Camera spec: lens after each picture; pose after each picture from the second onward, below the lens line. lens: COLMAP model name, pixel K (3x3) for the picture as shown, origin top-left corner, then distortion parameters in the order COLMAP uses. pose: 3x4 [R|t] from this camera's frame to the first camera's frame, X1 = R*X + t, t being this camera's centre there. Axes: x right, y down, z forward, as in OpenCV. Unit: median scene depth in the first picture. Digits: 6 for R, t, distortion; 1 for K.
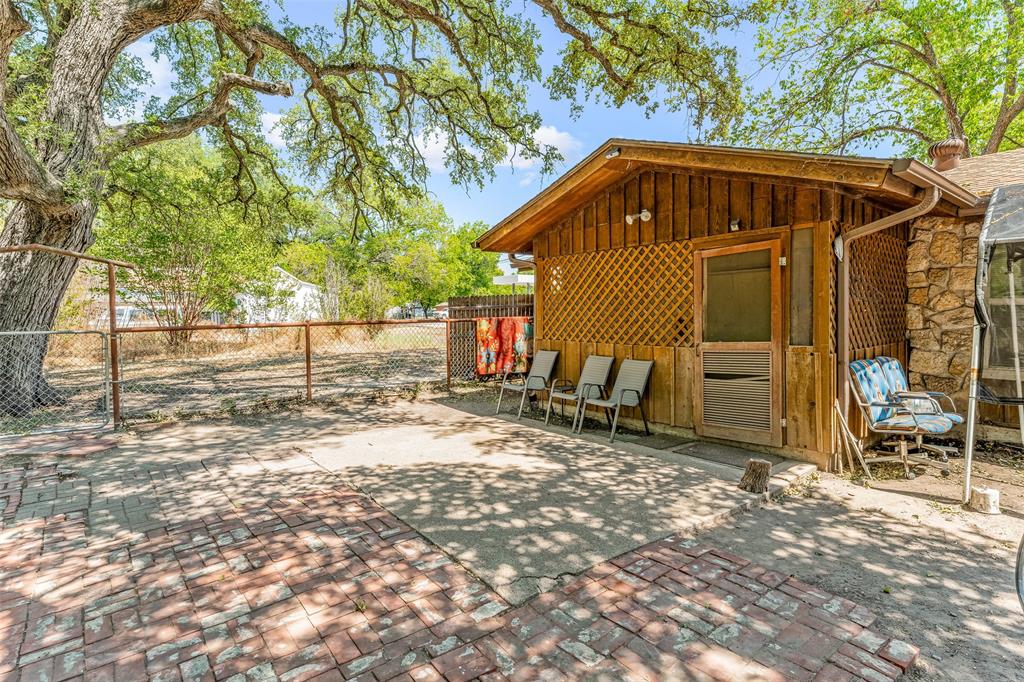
lens RADIAL K [[520.9, 0, 501.8], [0, 520.9, 323.9], [0, 0, 1]] dist [0.014905, -0.000950]
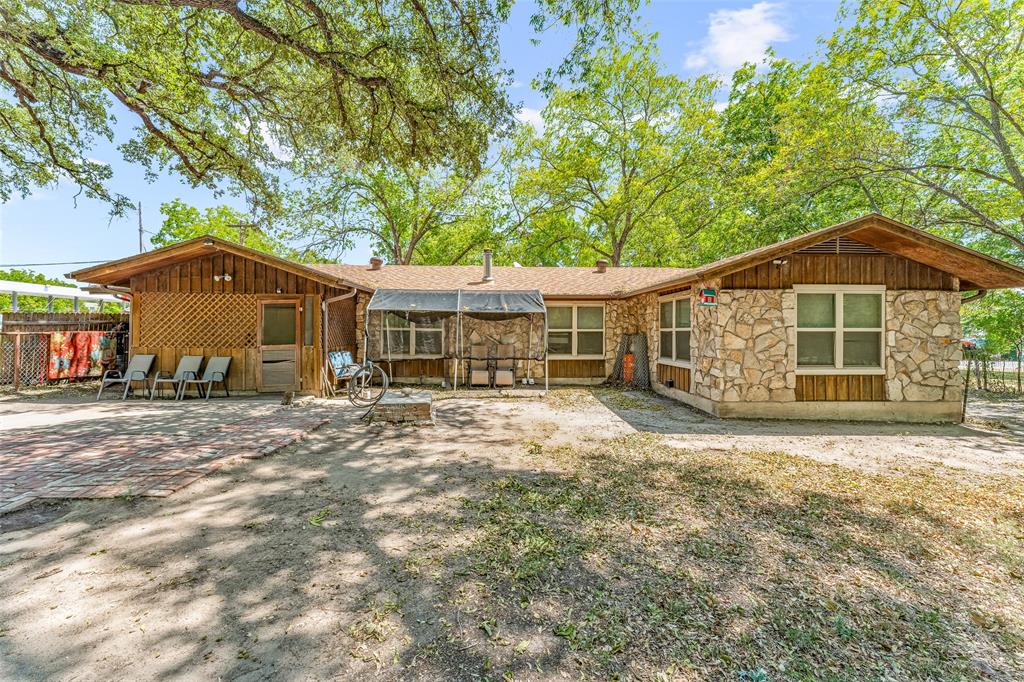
lens RADIAL K [[407.5, 0, 522.7], [0, 407.5, 336.4], [0, 0, 1]] dist [0.000691, 0.000205]
pose [[0.569129, 0.008639, 0.822203, -0.254817], [-0.001049, 0.999952, -0.009781, 0.010485], [-0.822248, 0.004704, 0.569110, -0.549739]]
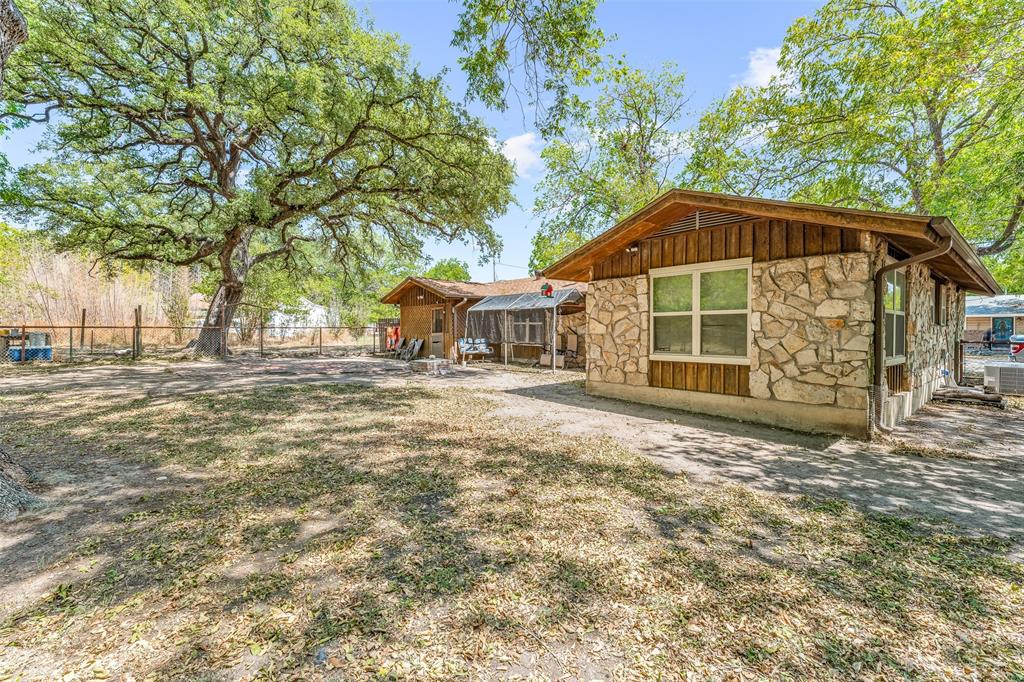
lens RADIAL K [[460.0, 0, 520.3], [0, 460.0, 335.1], [0, 0, 1]] dist [-0.001540, 0.000001]
pose [[0.998035, 0.015641, 0.060677, 0.609993], [-0.015141, 0.999848, -0.008683, 0.050356], [-0.060803, 0.007747, 0.998120, -1.694136]]
